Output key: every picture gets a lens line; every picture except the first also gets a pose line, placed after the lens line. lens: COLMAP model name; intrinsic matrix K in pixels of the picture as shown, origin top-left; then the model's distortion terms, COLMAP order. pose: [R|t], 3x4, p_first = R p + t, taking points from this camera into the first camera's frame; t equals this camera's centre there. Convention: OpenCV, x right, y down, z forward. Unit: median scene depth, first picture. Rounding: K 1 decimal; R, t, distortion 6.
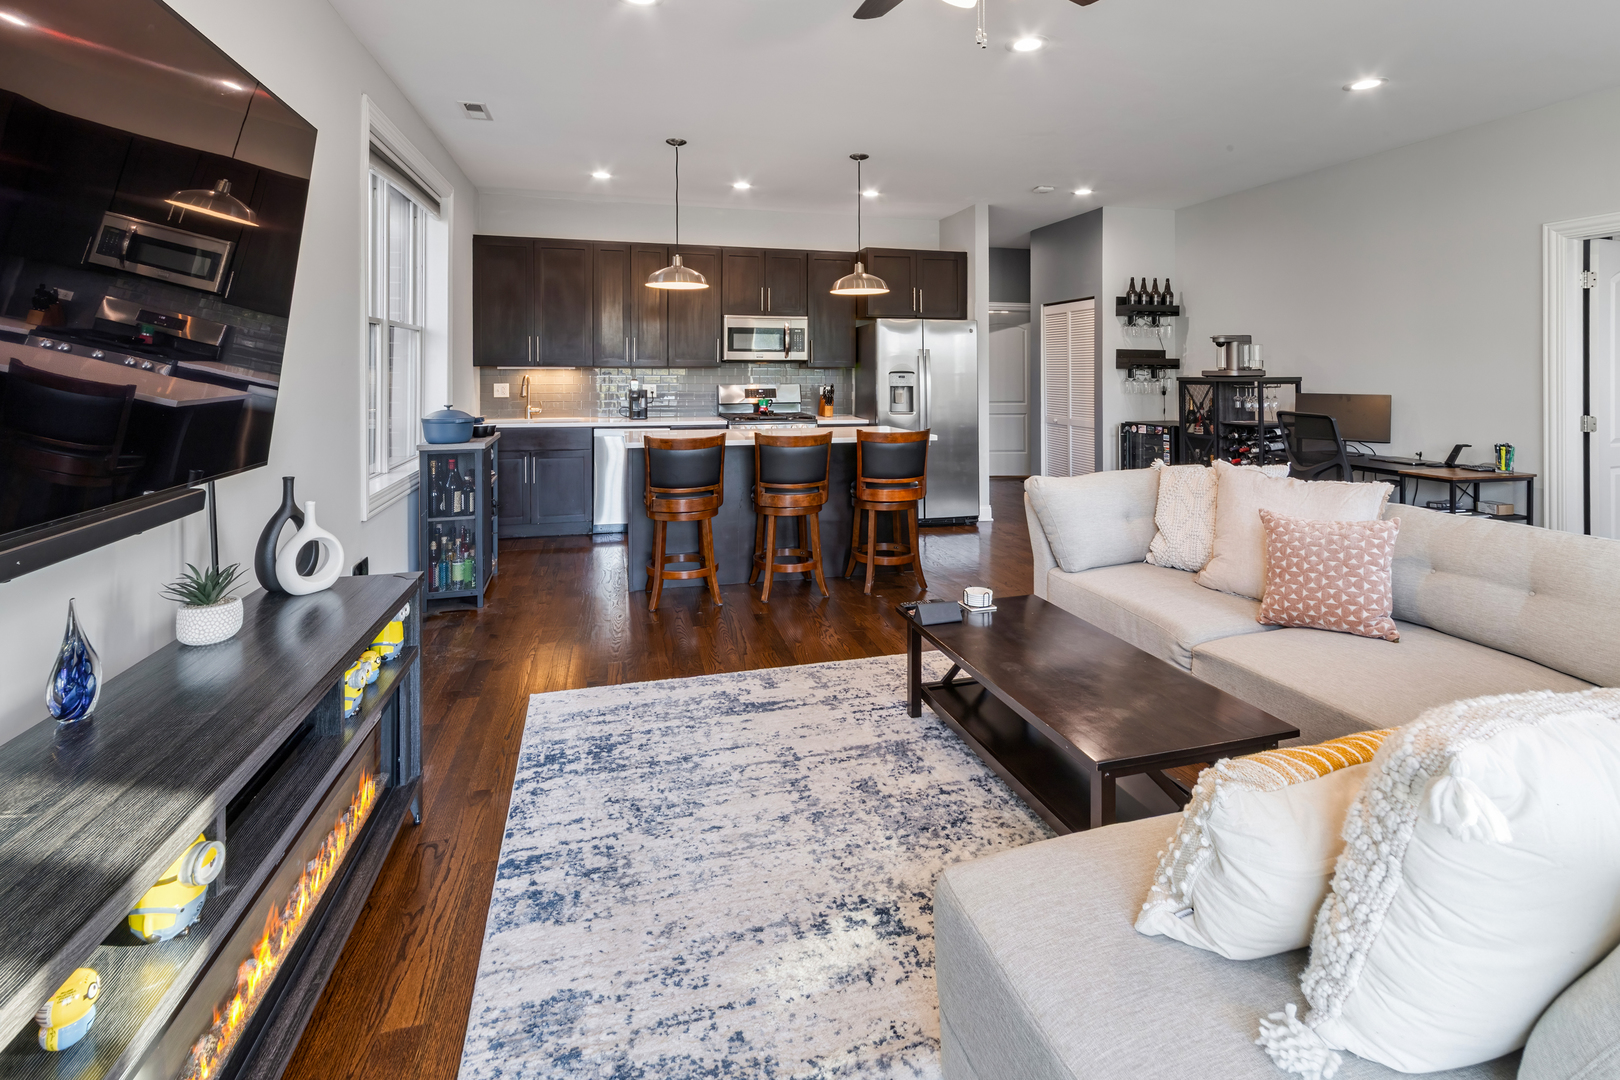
lens RADIAL K [[759.6, 0, 827.4], [0, 759.6, 360.5], [0, 0, 1]] dist [0.010337, -0.000288]
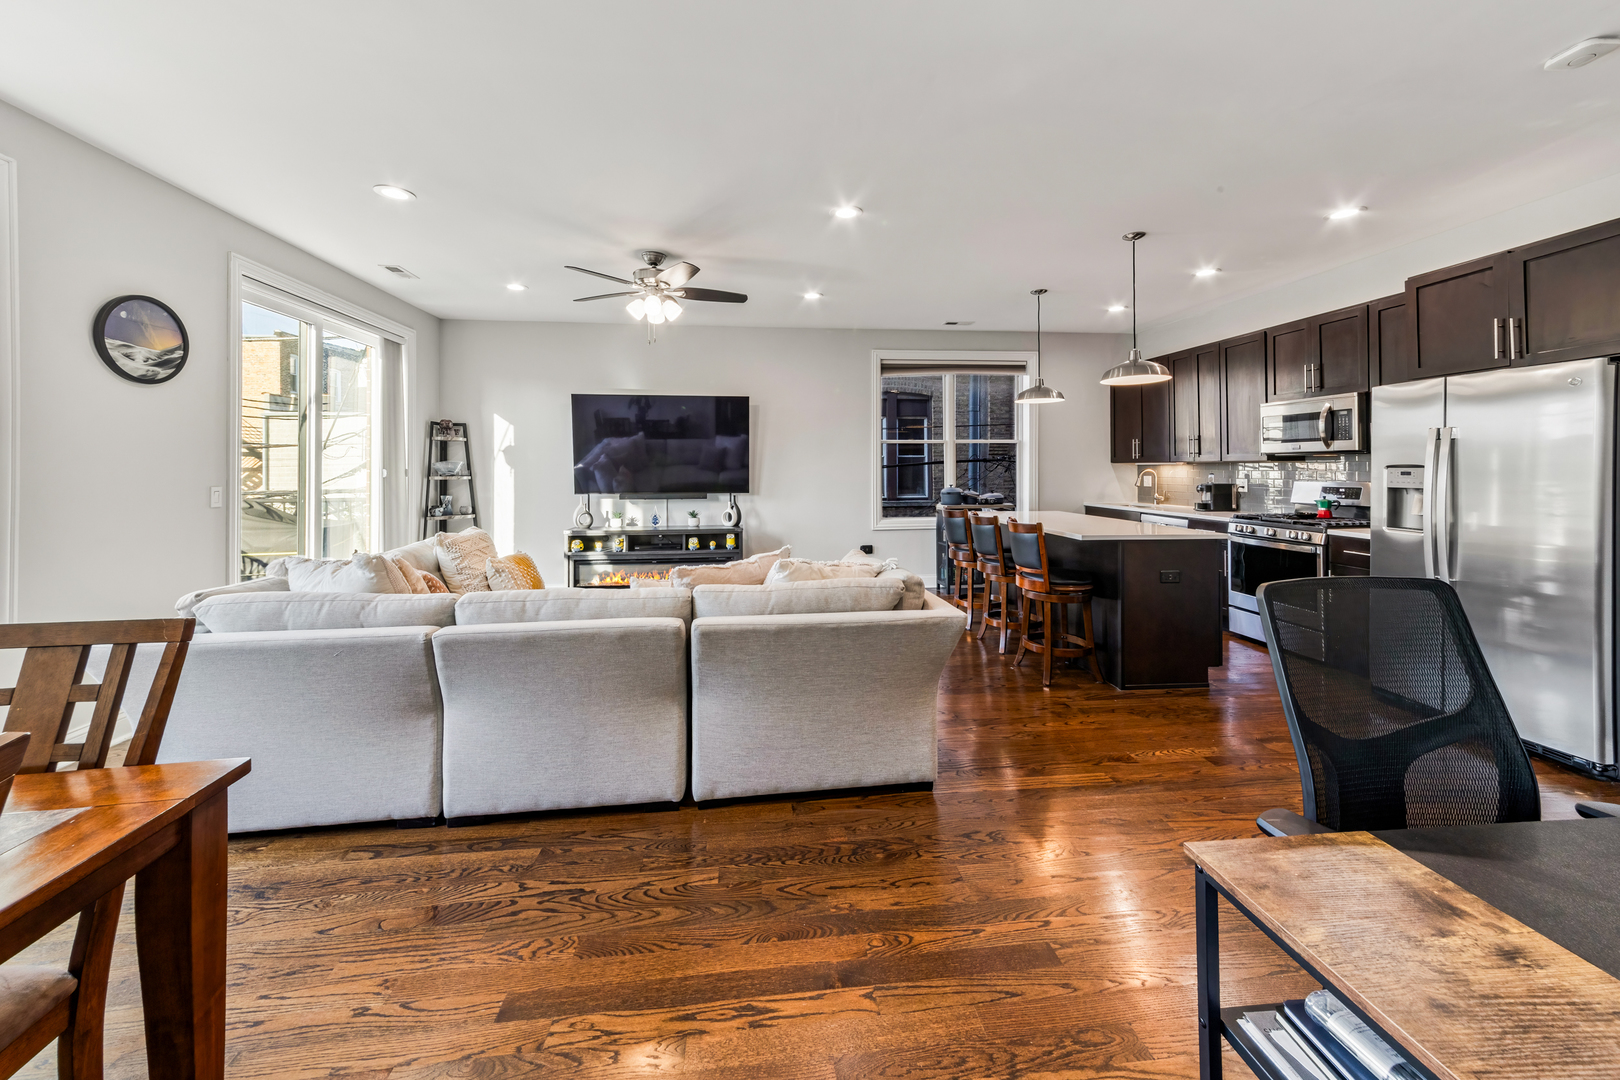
lens RADIAL K [[590.6, 0, 798.1], [0, 590.6, 465.3], [0, 0, 1]] dist [0.014569, -0.000181]
pose [[-0.158701, -0.003808, -0.987319, 0.656664], [0.016035, 0.999851, -0.006433, 0.009453], [0.987196, -0.016853, -0.158616, 0.560141]]
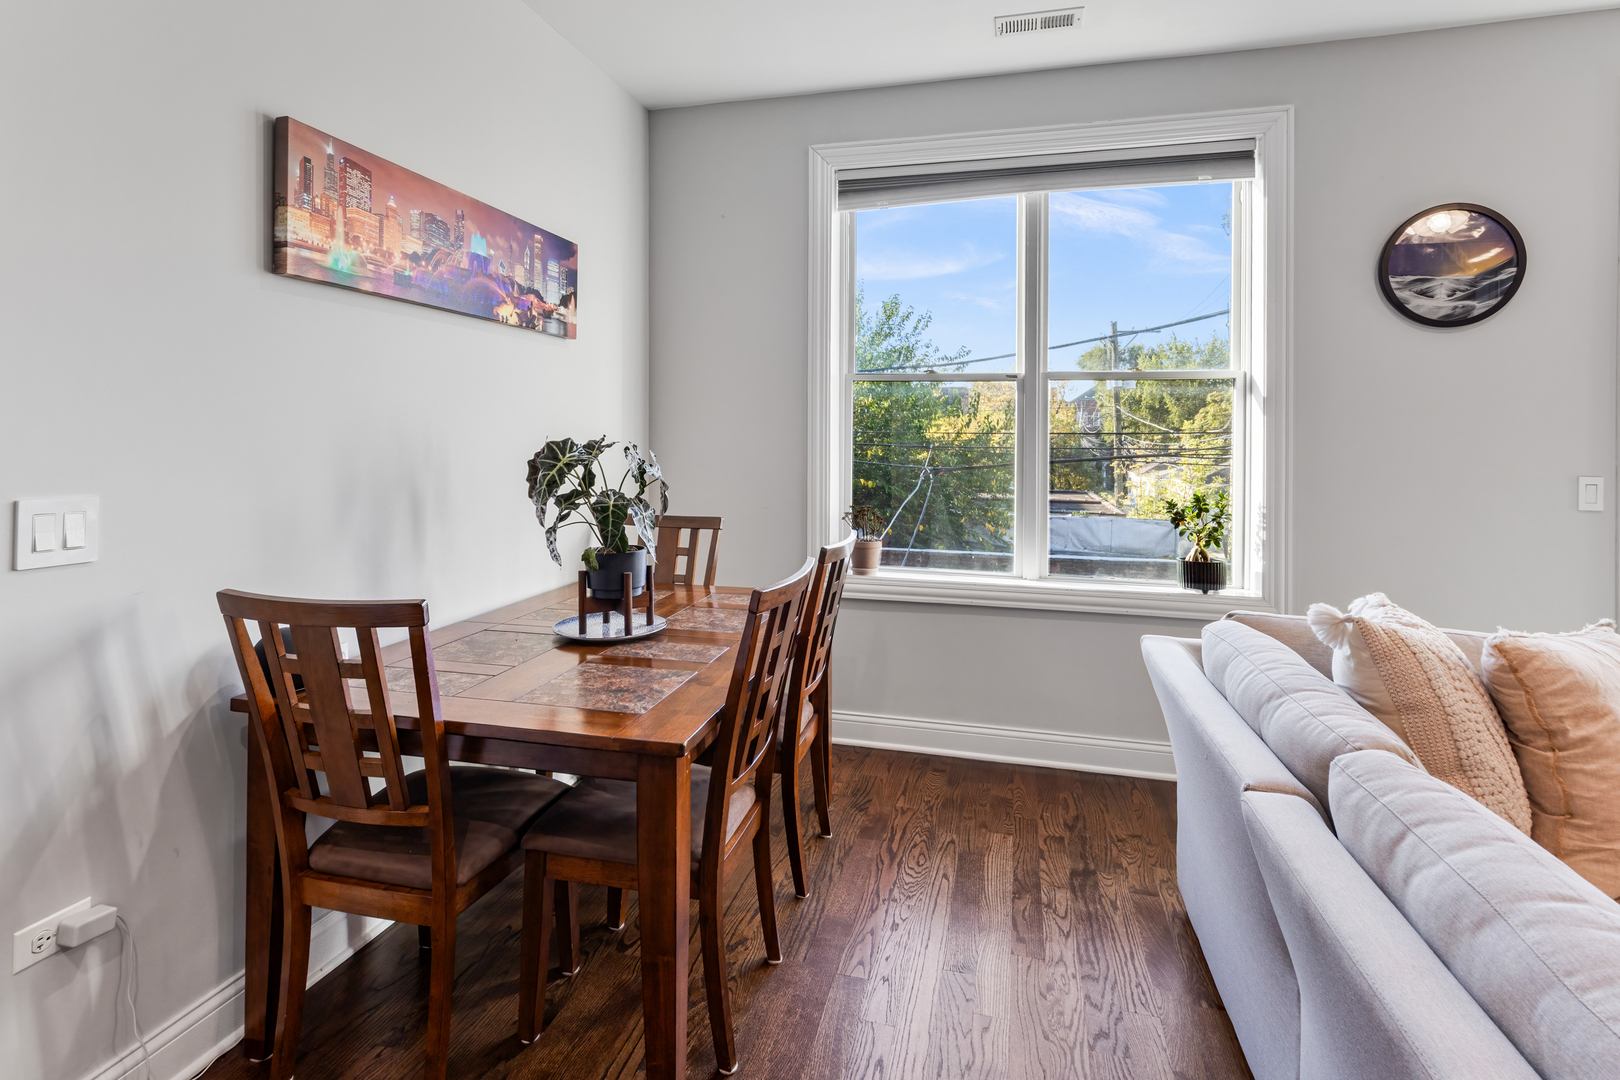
lens RADIAL K [[766.4, 0, 822.7], [0, 766.4, 432.7], [0, 0, 1]] dist [0.015079, -0.000055]
pose [[-0.866877, -0.005577, 0.498491, 0.369644], [-0.017172, 0.999678, -0.018679, 0.009247], [-0.498226, -0.024752, -0.866694, 0.539932]]
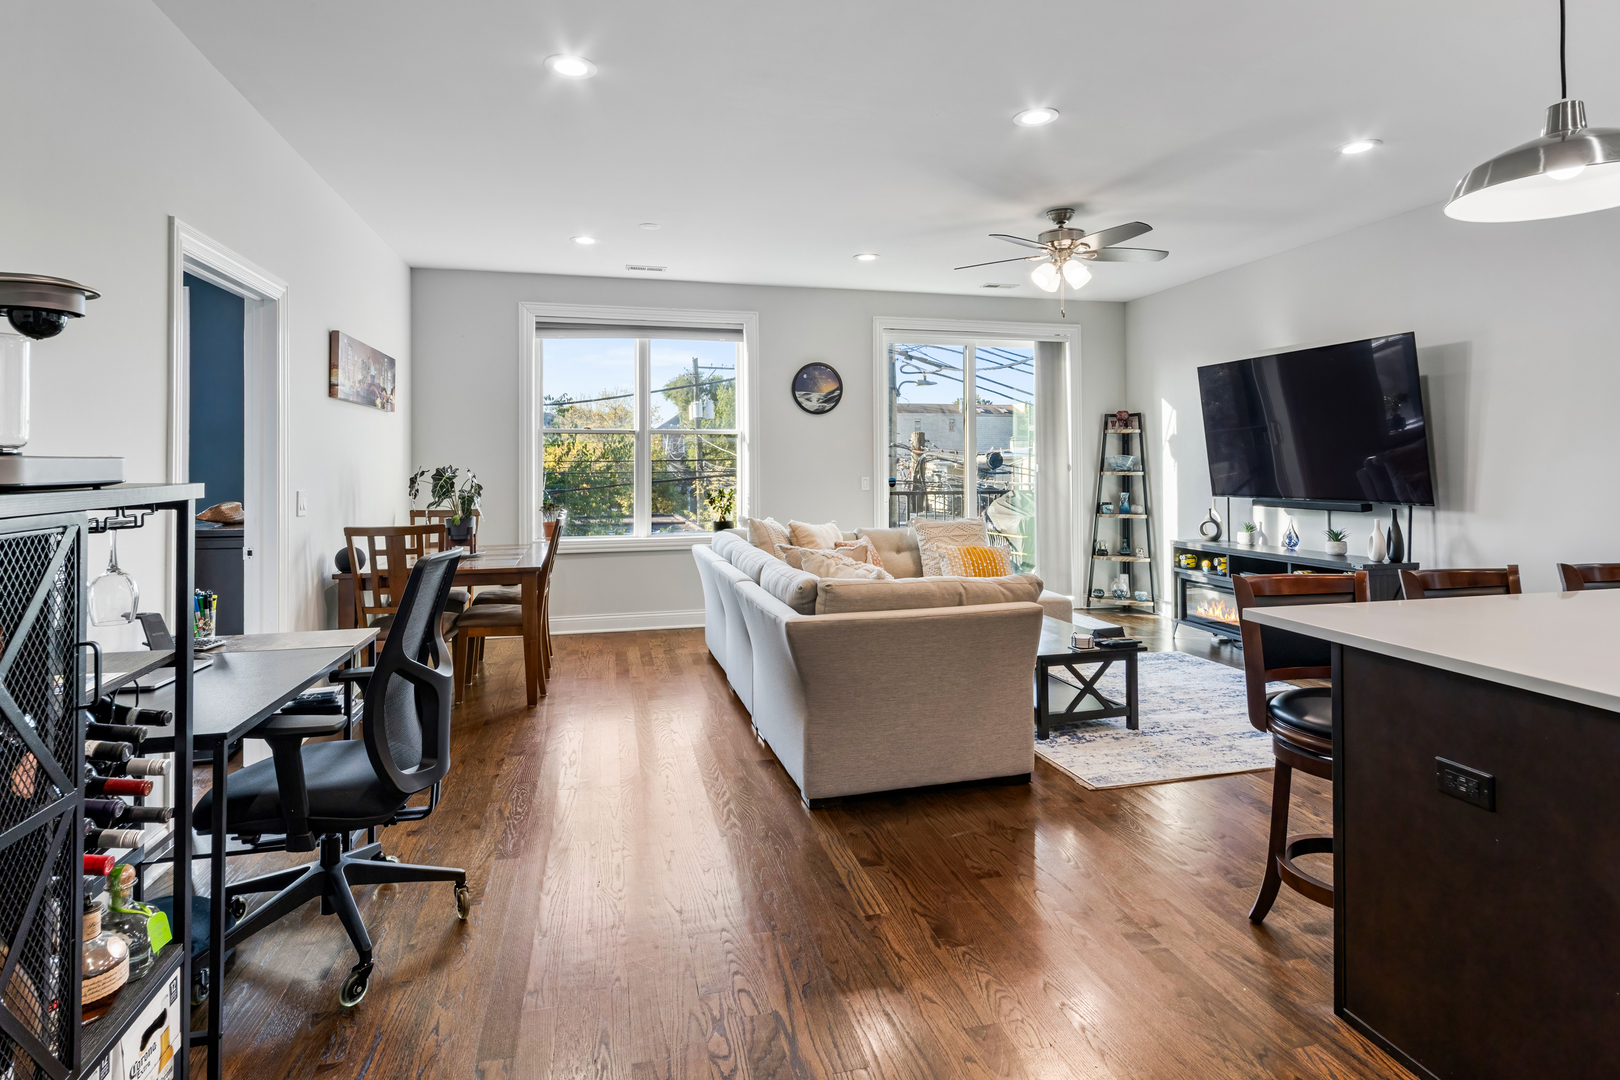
lens RADIAL K [[820.7, 0, 804.0], [0, 820.7, 455.4], [0, 0, 1]] dist [0.014156, -0.001651]
pose [[-0.999467, 0.004789, 0.032294, 0.265736], [0.003916, 0.999626, -0.027051, 0.018748], [-0.032411, -0.026910, -0.999112, 1.062585]]
